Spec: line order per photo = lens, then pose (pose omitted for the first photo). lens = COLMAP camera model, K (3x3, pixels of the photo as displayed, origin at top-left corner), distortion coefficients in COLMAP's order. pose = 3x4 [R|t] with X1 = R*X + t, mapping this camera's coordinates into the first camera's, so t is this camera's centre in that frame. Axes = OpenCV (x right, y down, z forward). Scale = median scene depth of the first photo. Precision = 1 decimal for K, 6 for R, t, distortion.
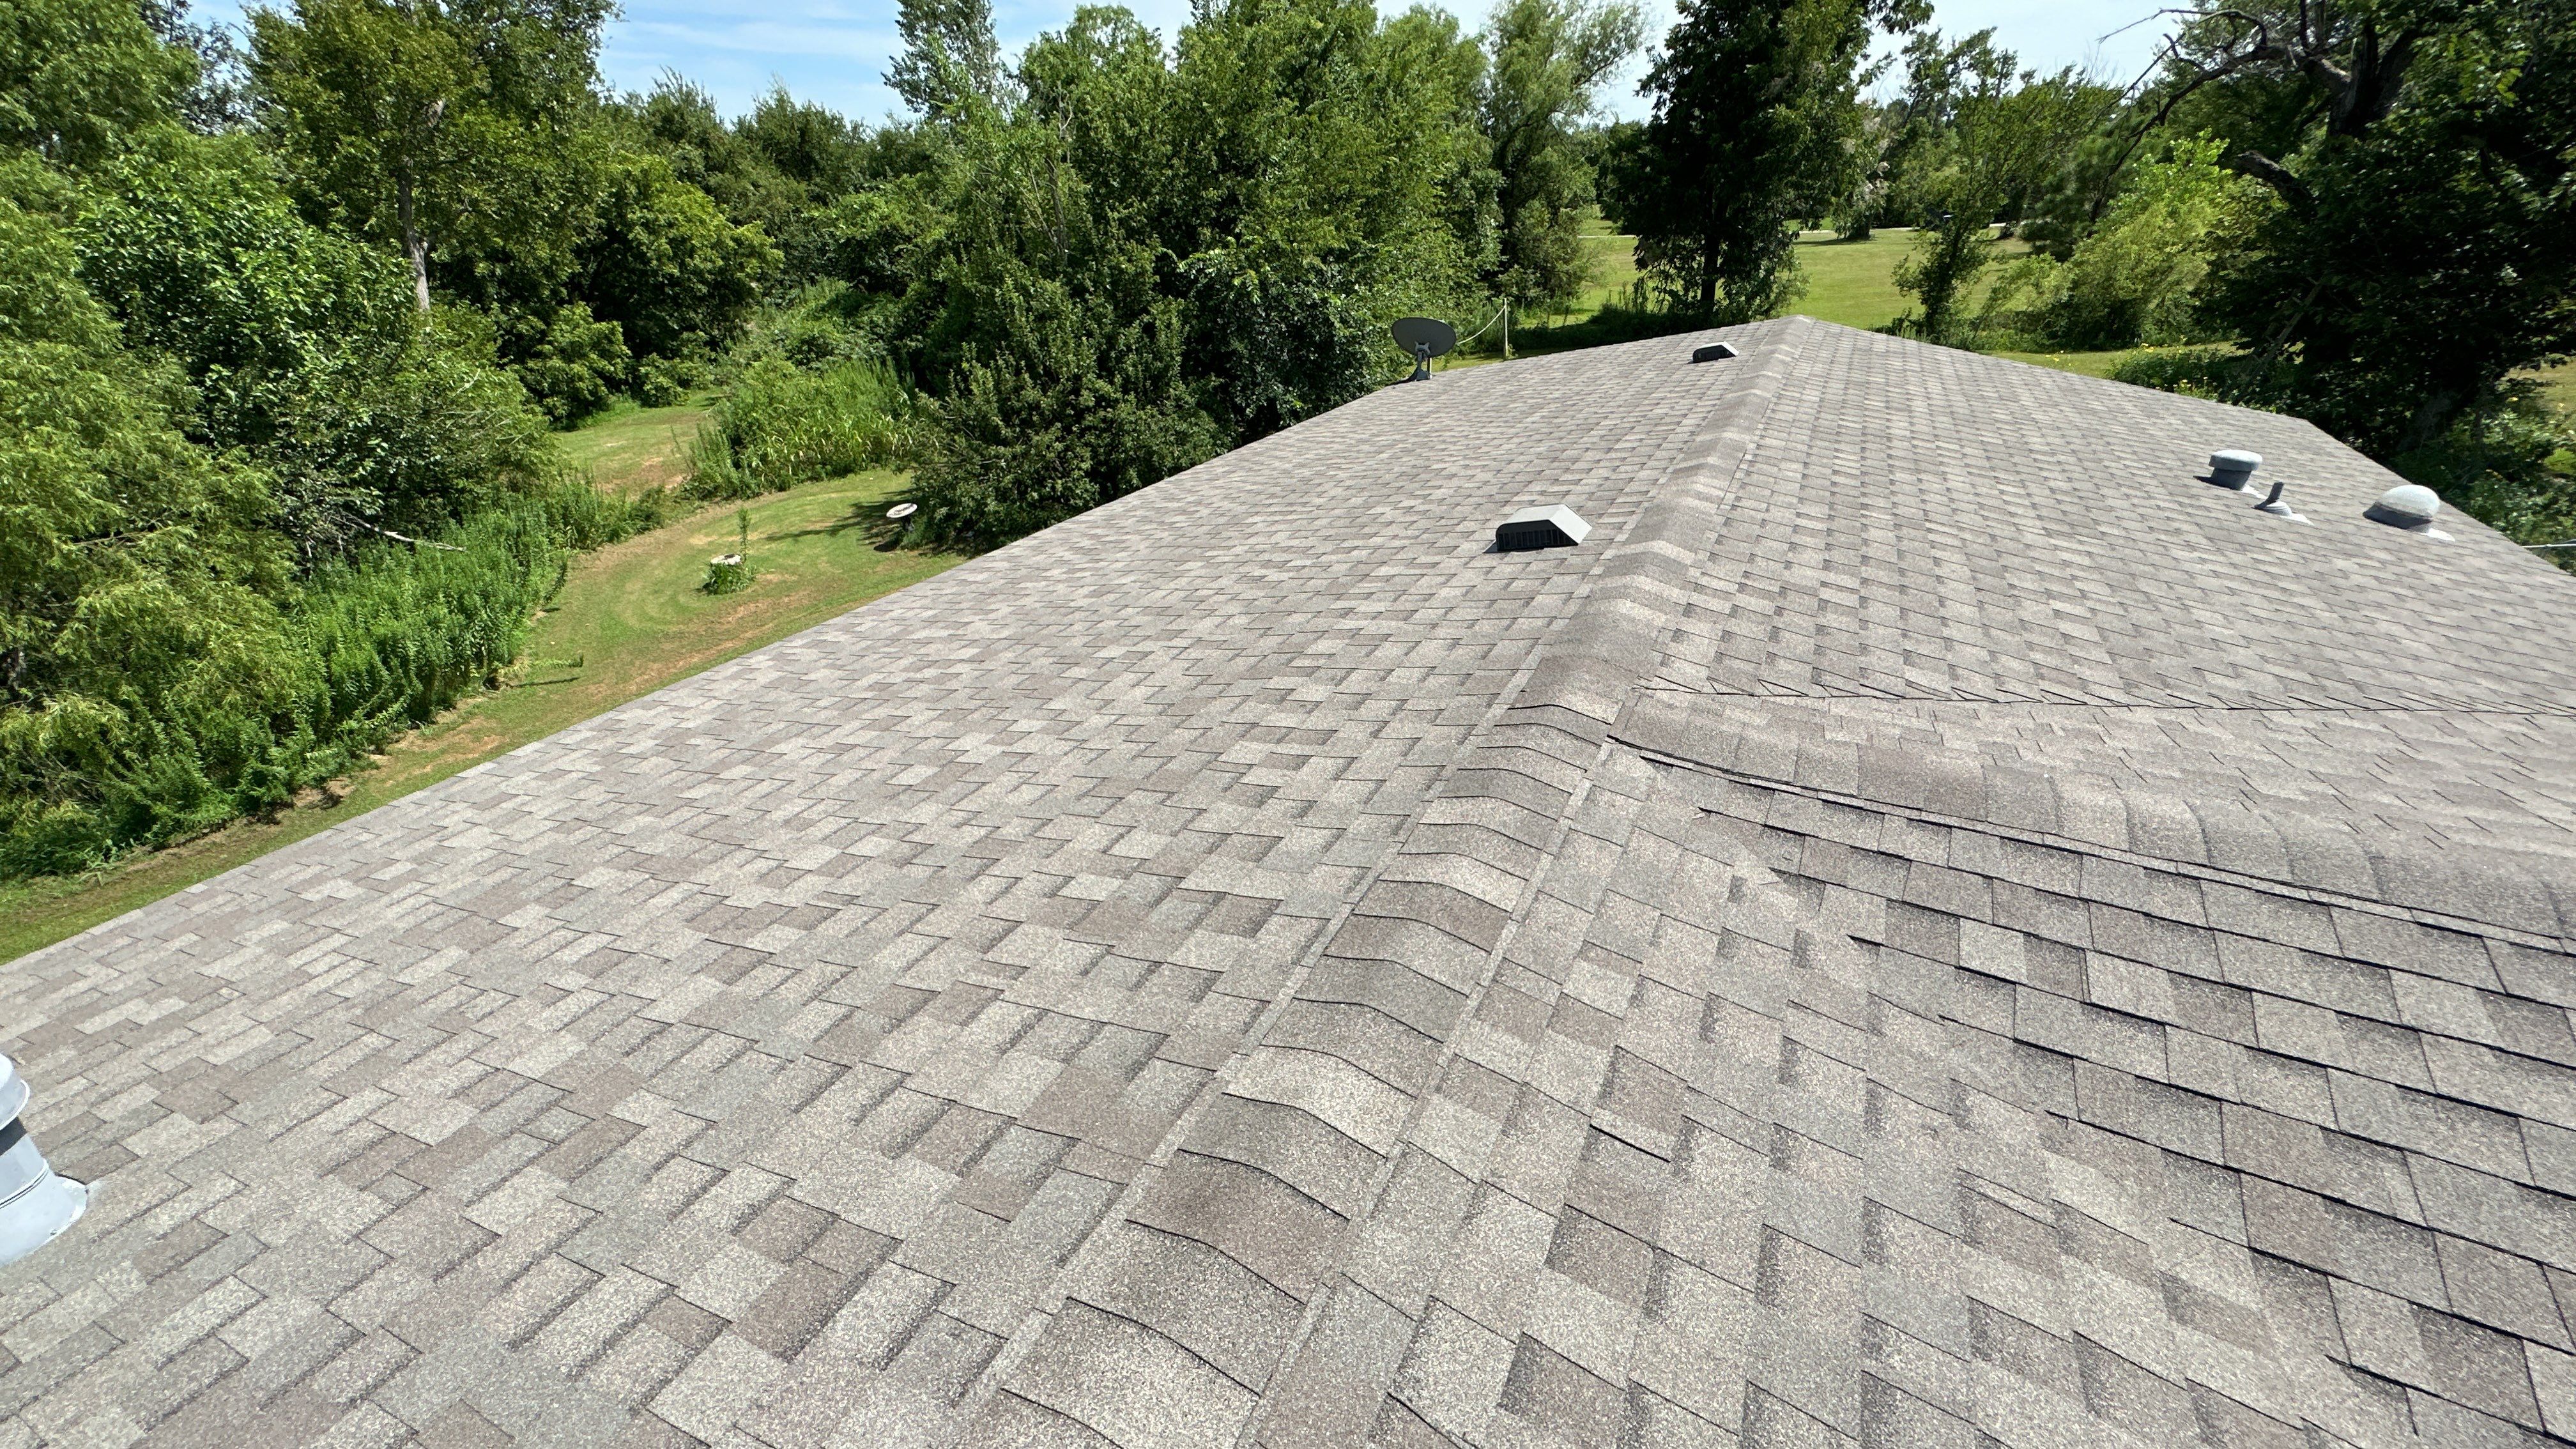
lens RADIAL K [[1029.6, 0, 1284.0], [0, 1029.6, 725.1], [0, 0, 1]] dist [-0.003088, 0.000156]
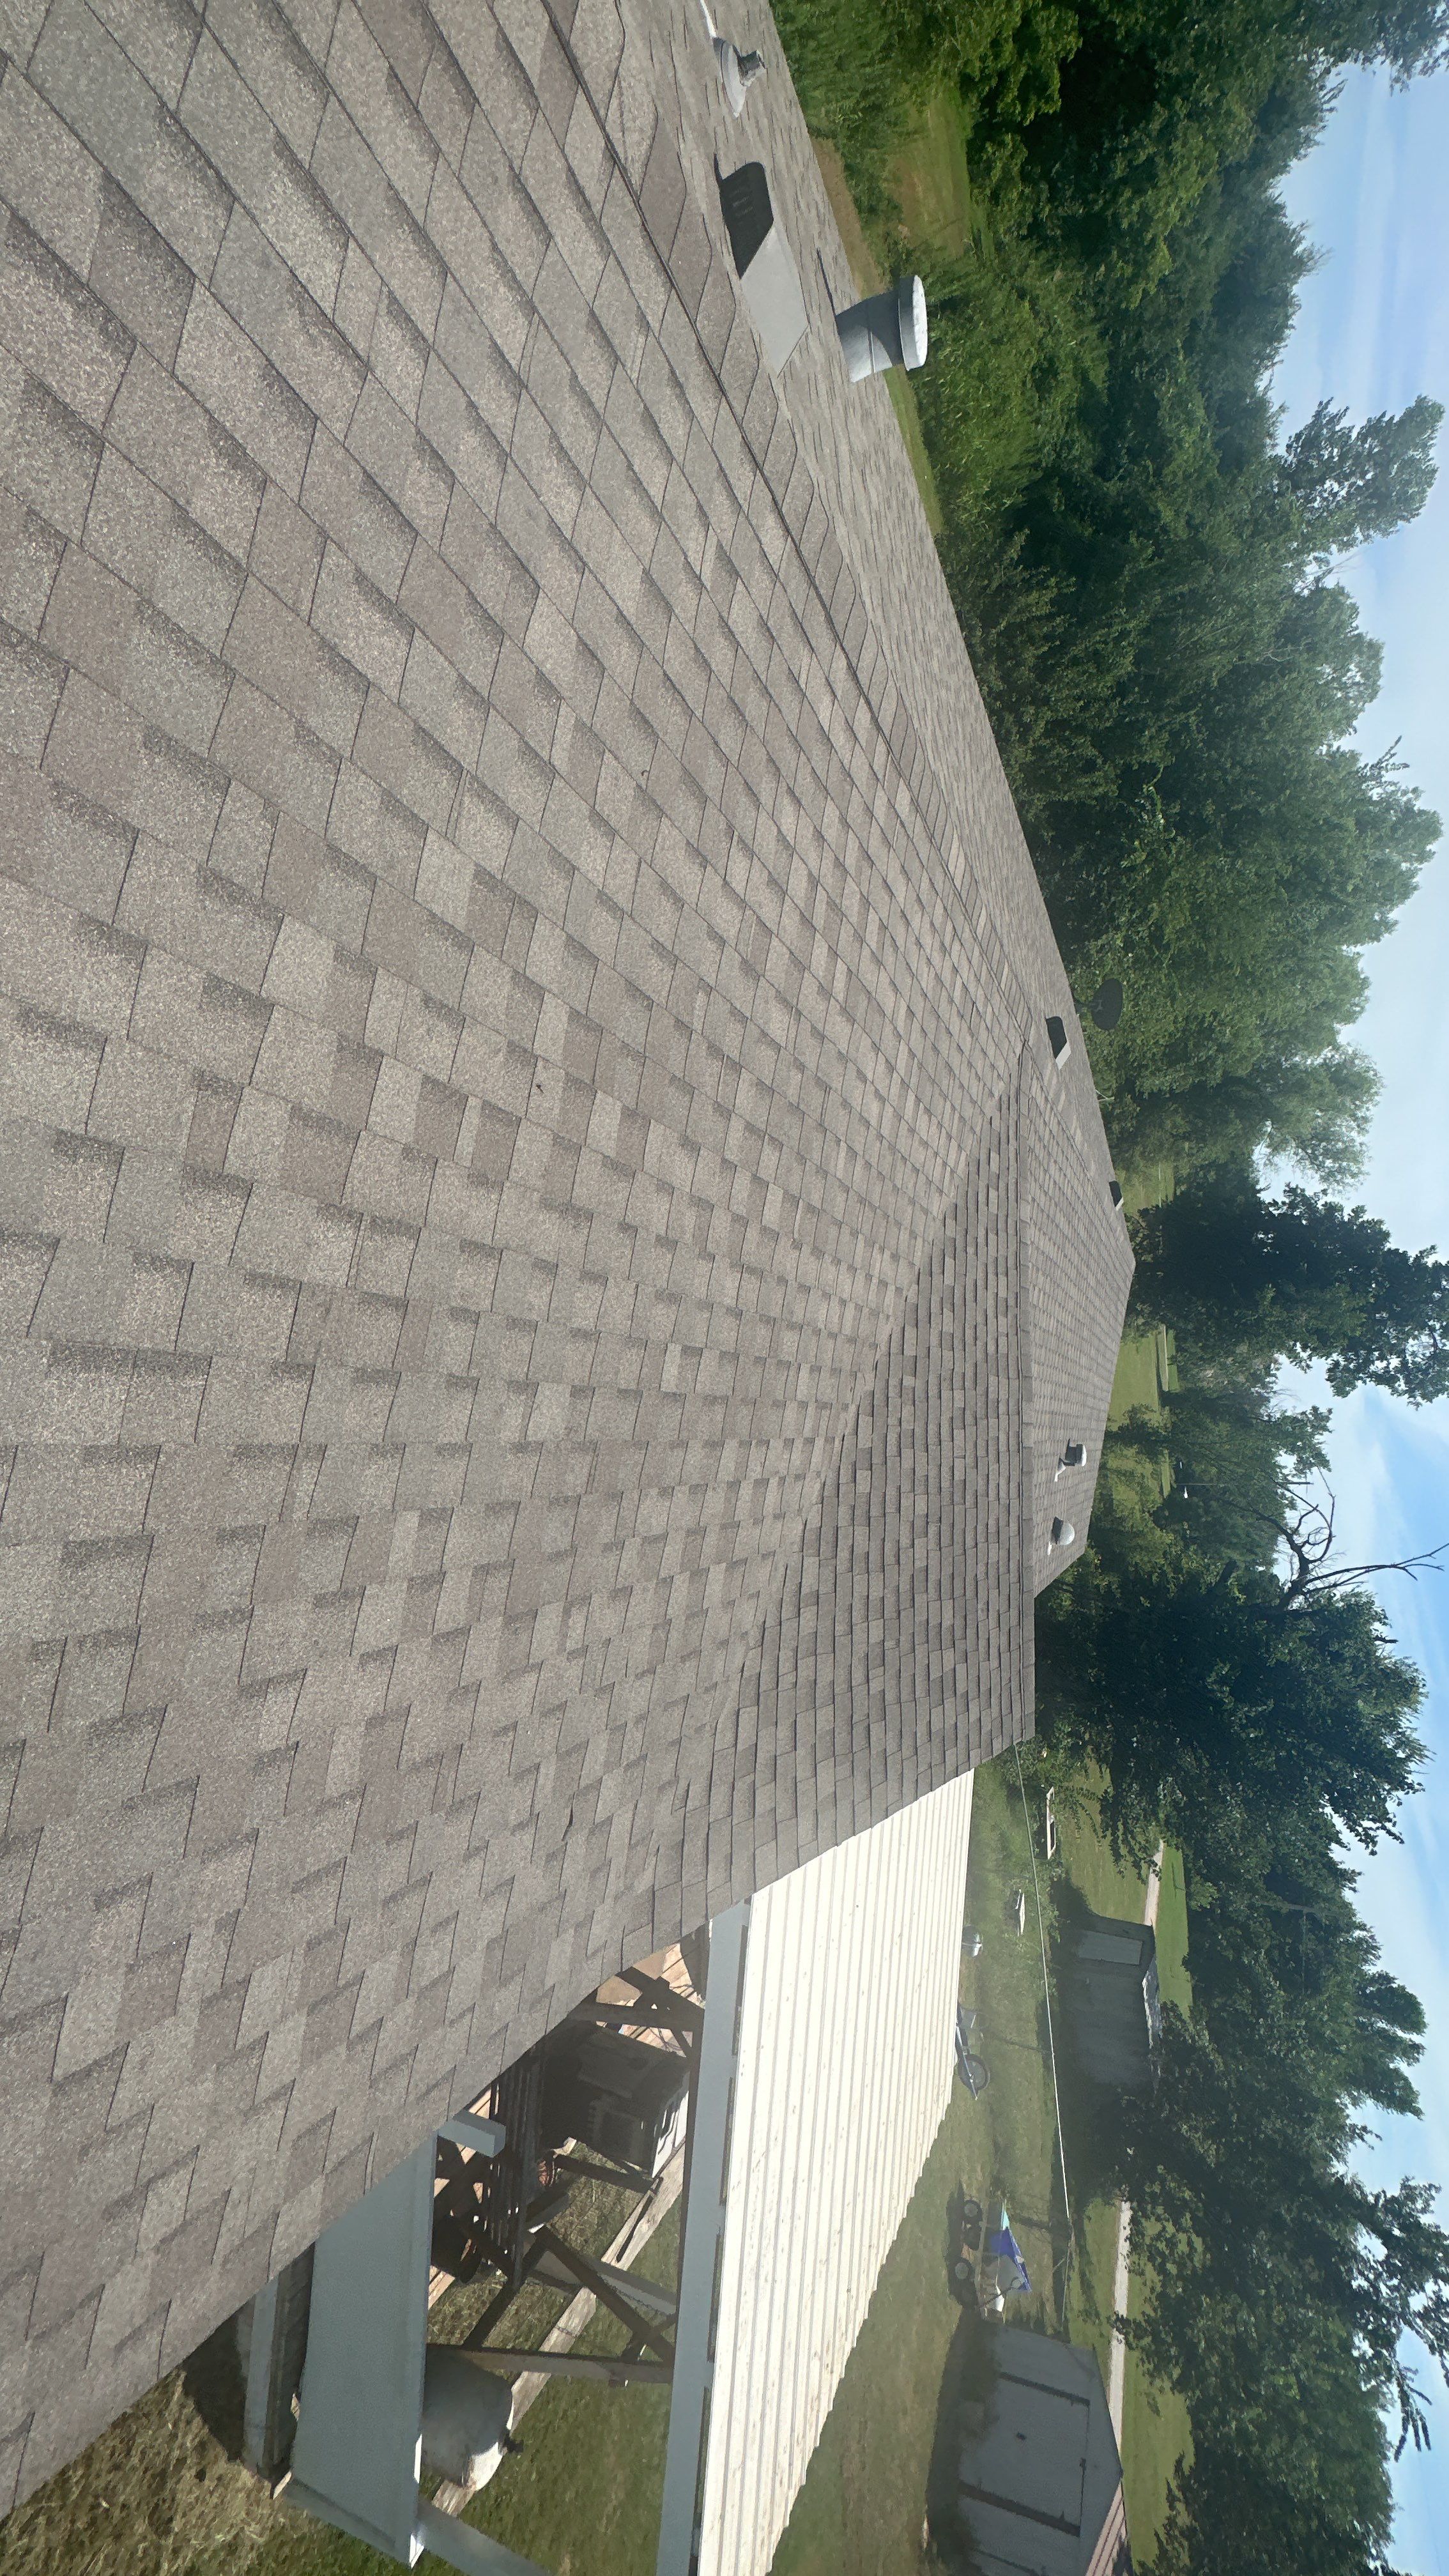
lens RADIAL K [[1029.6, 0, 724.5], [0, 1029.6, 1288.0], [0, 0, 1]] dist [-0.003088, 0.000156]
pose [[0.141617, 0.941372, 0.306209, 0.004423], [-0.987371, 0.156514, -0.024524, 0.129658], [-0.071013, -0.298869, 0.951648, -0.211792]]
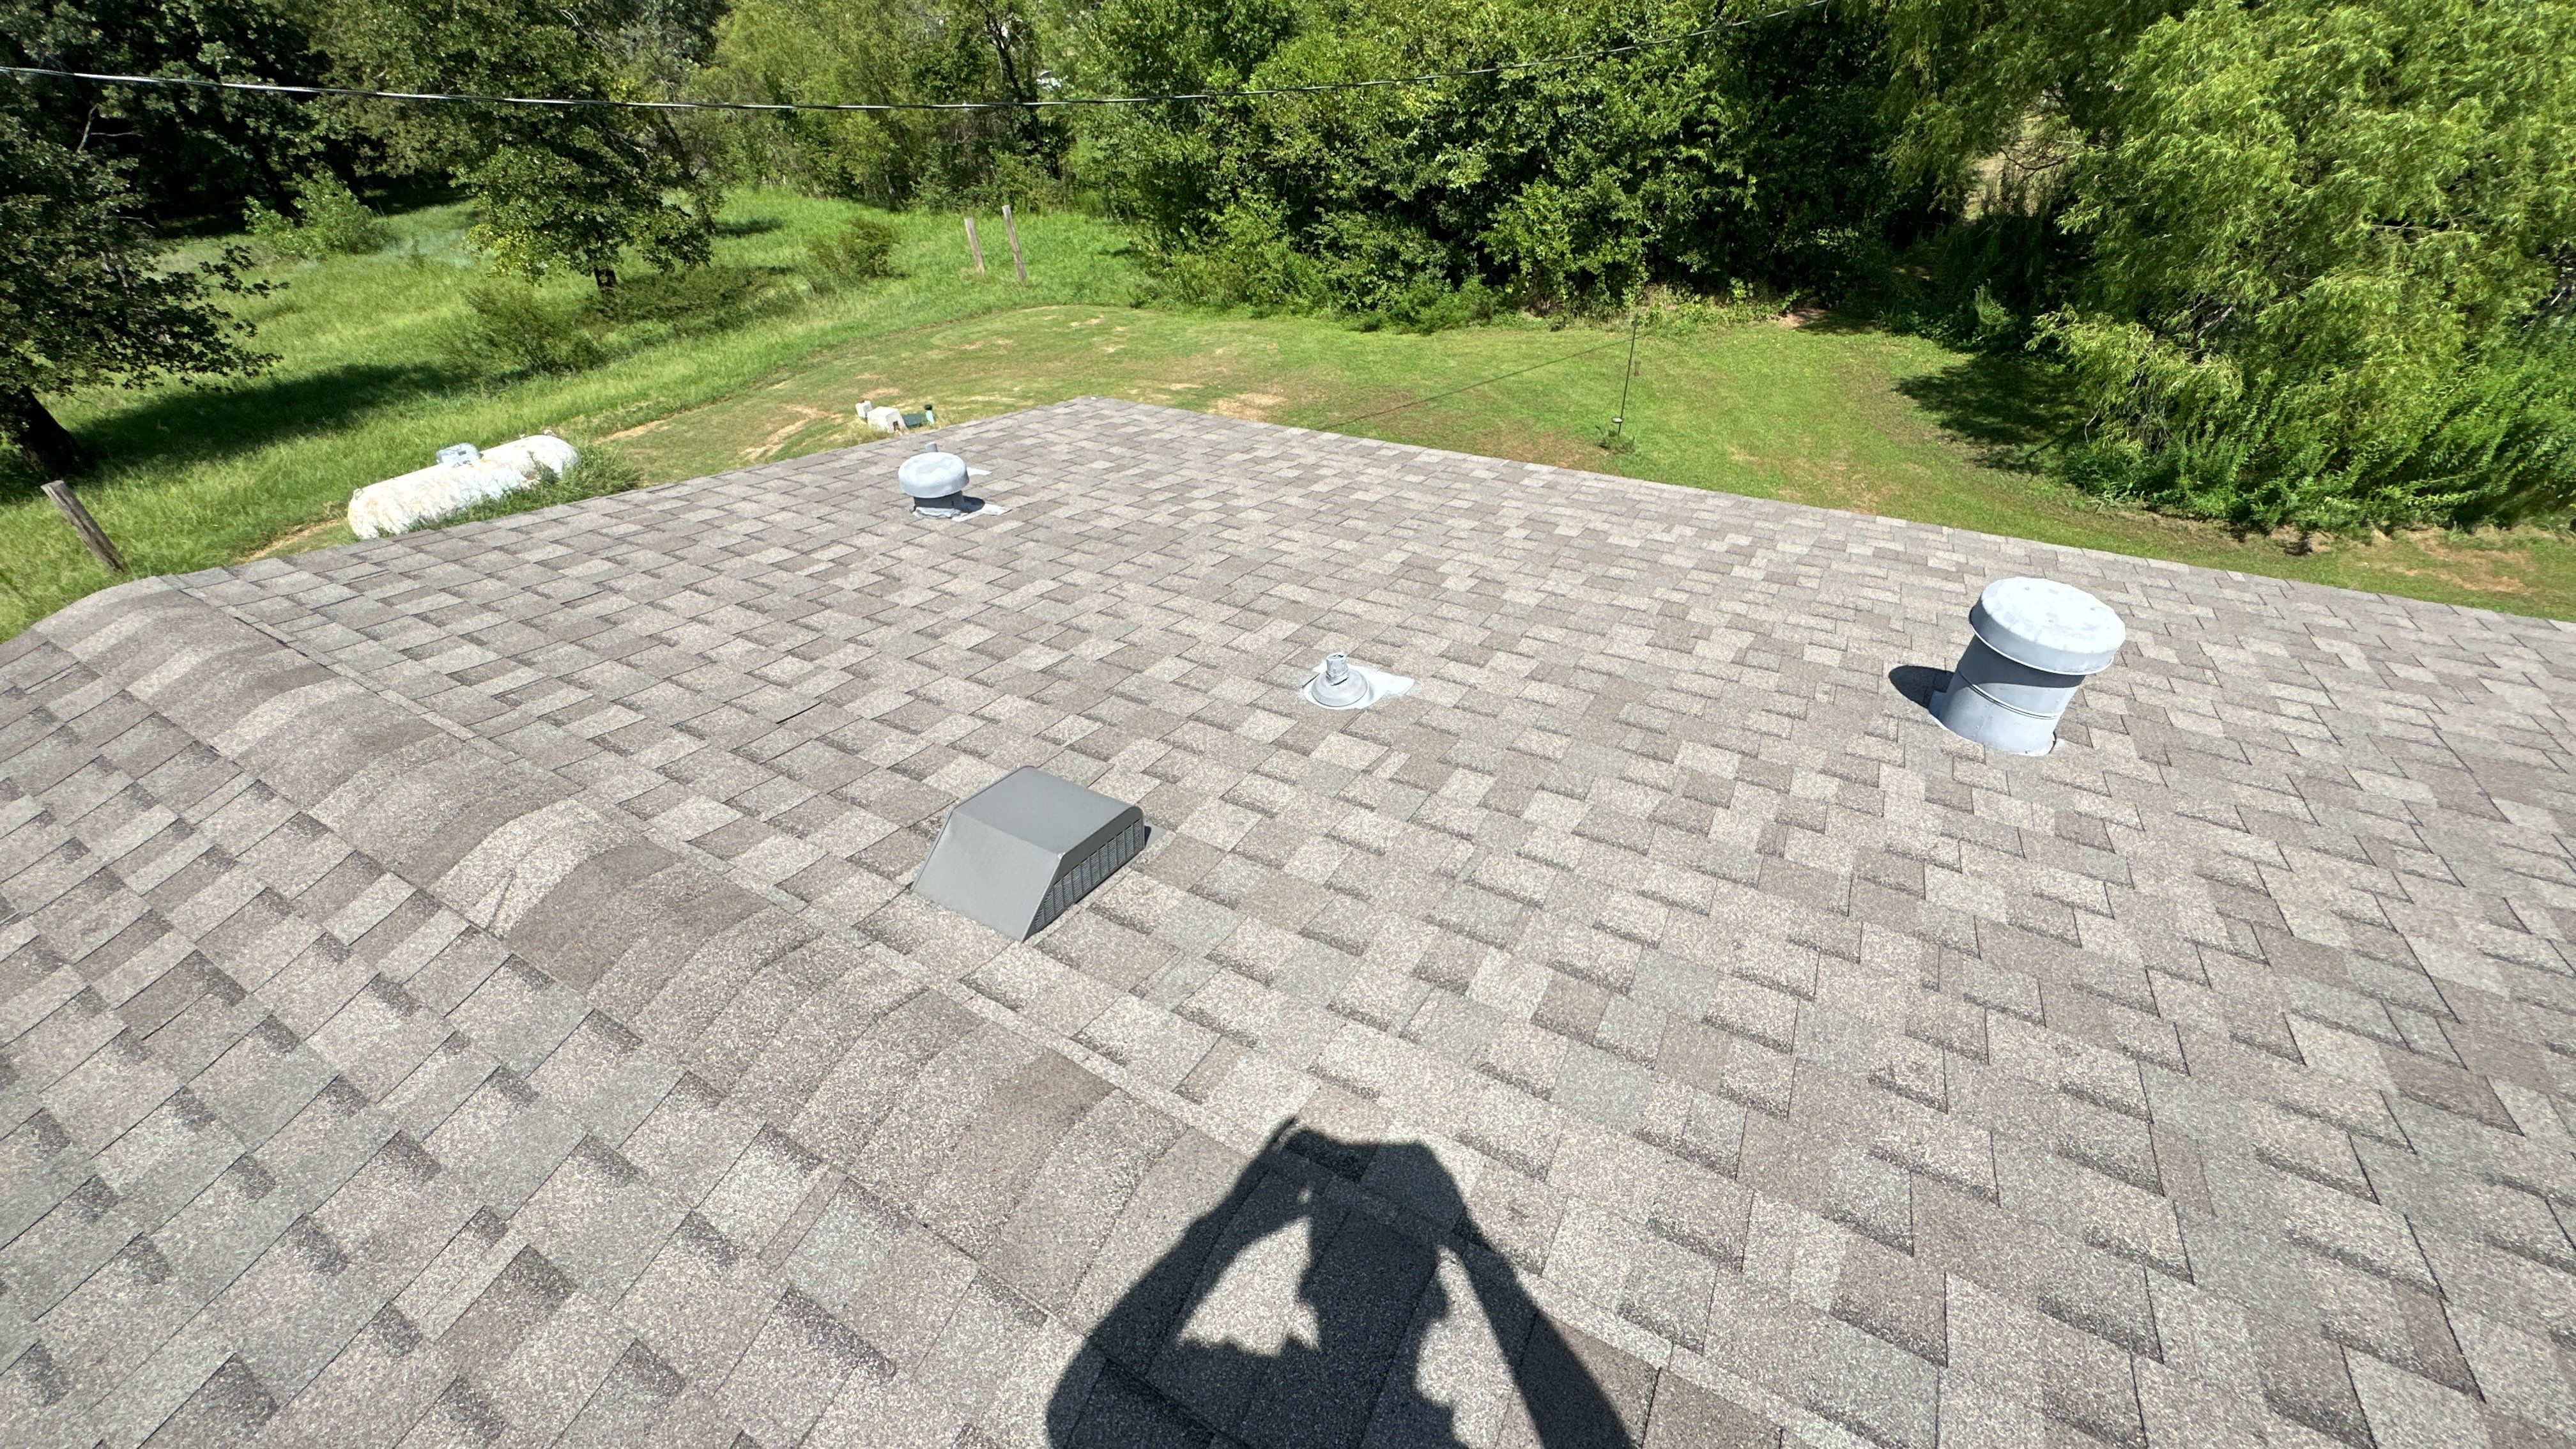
lens RADIAL K [[1029.6, 0, 1284.0], [0, 1029.6, 725.1], [0, 0, 1]] dist [-0.003088, 0.000156]
pose [[-0.046787, 0.619075, -0.783937, -0.015607], [-0.403137, 0.706343, 0.581859, 0.009577], [0.913943, 0.343258, 0.216525, -0.018276]]
